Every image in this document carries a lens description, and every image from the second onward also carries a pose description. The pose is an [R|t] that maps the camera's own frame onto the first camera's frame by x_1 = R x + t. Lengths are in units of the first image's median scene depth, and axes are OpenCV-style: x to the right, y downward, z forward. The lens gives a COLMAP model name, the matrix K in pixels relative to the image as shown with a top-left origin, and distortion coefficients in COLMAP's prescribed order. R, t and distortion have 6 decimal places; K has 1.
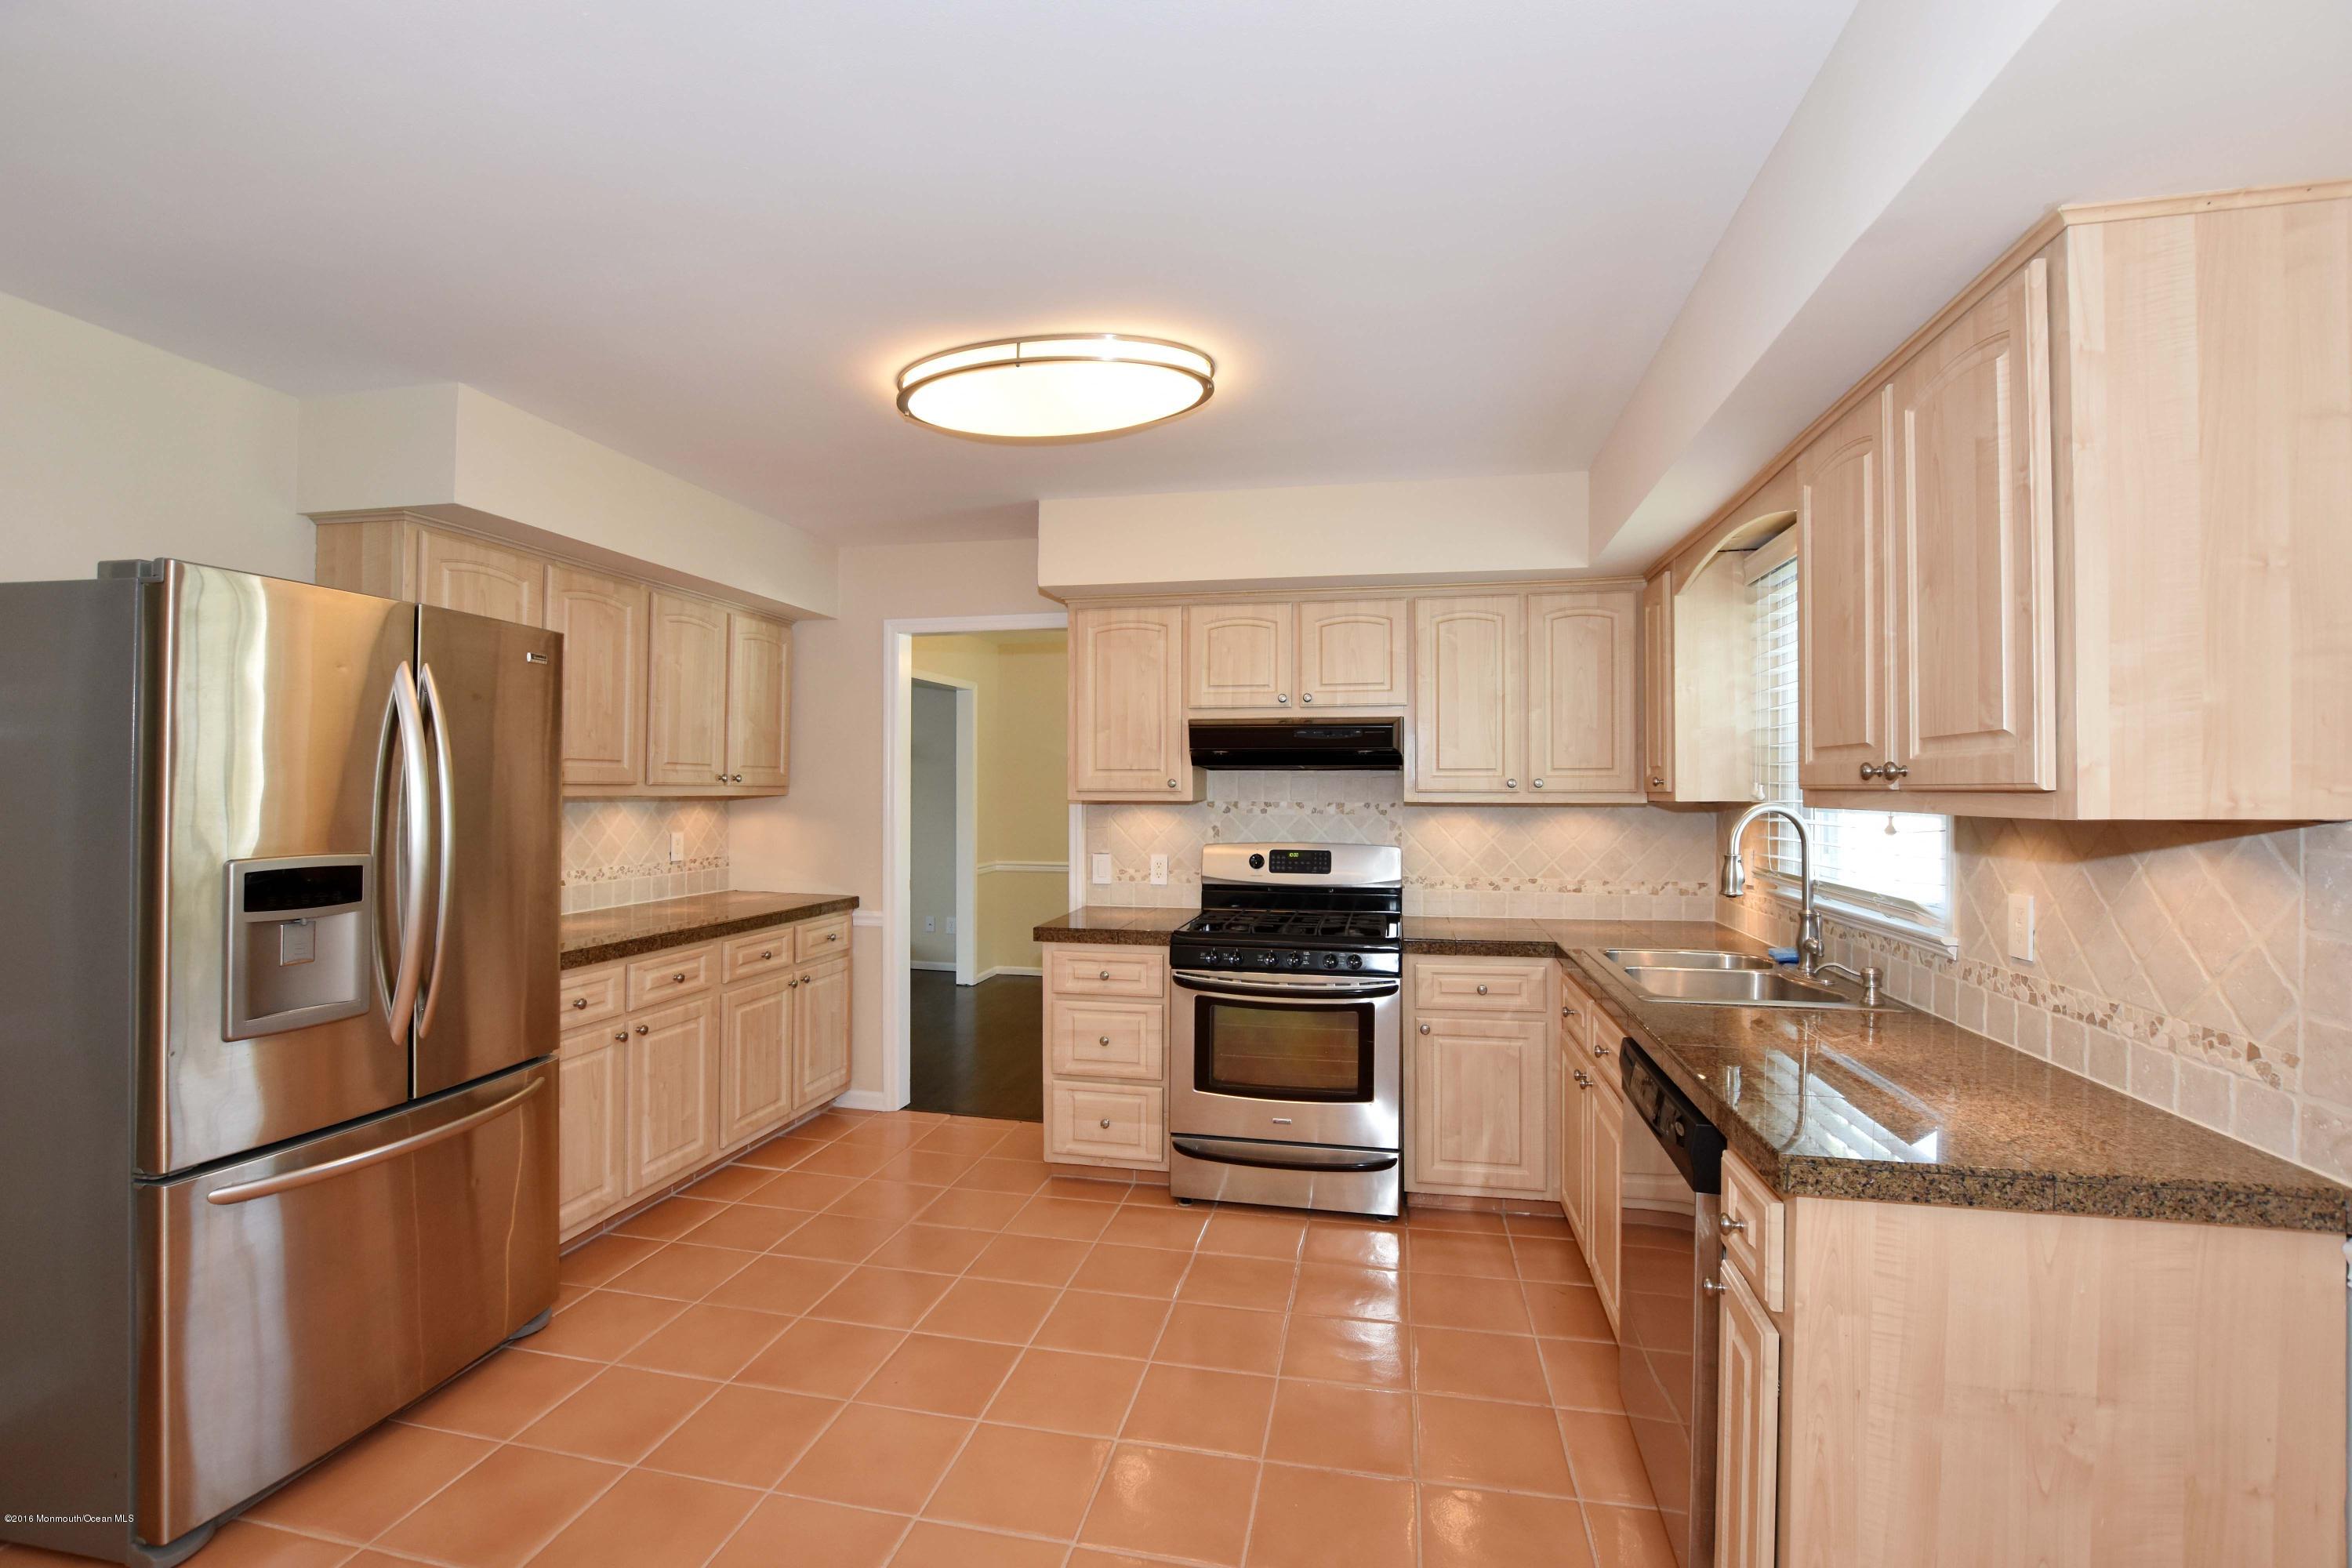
lens RADIAL K [[1036.6, 0, 1176.0], [0, 1036.6, 784.0], [0, 0, 1]] dist [-0.042441, 0.009753]
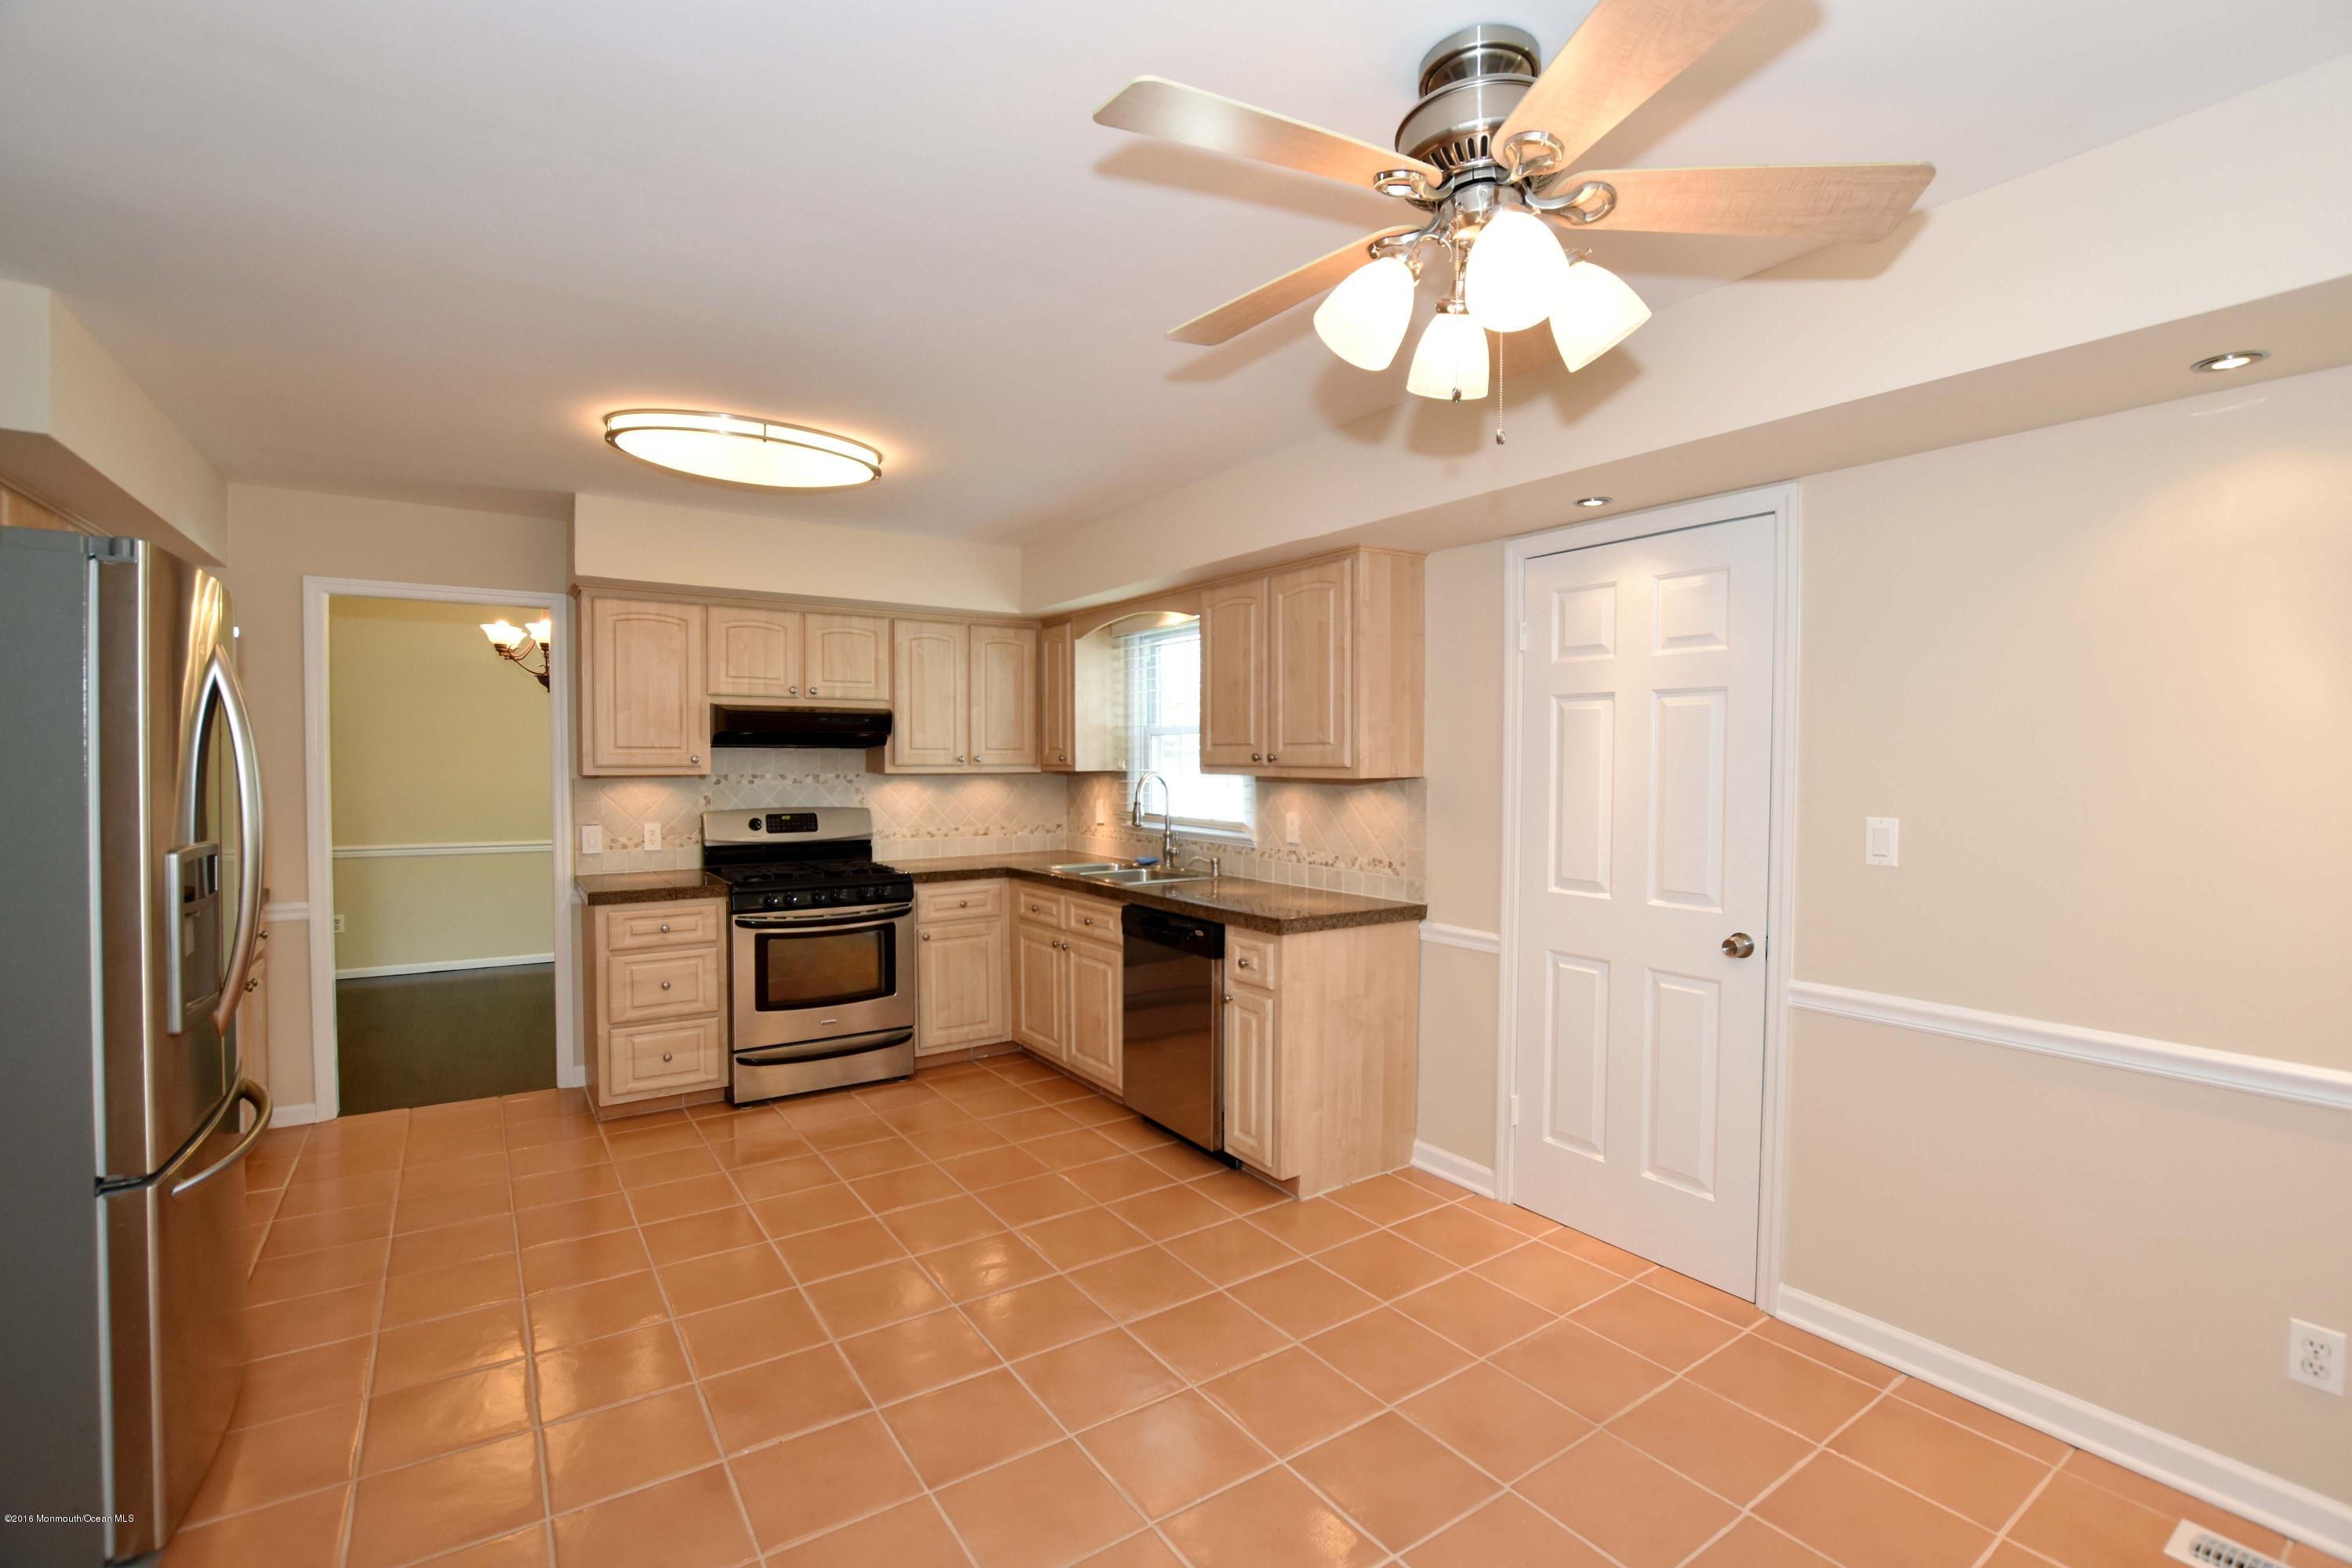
lens RADIAL K [[1036.6, 0, 1176.0], [0, 1036.6, 784.0], [0, 0, 1]] dist [-0.042441, 0.009753]
pose [[0.691419, -0.019717, 0.722185, -0.491847], [-0.003426, 0.999527, 0.030569, -0.010781], [-0.722446, -0.023610, 0.691024, -0.184914]]
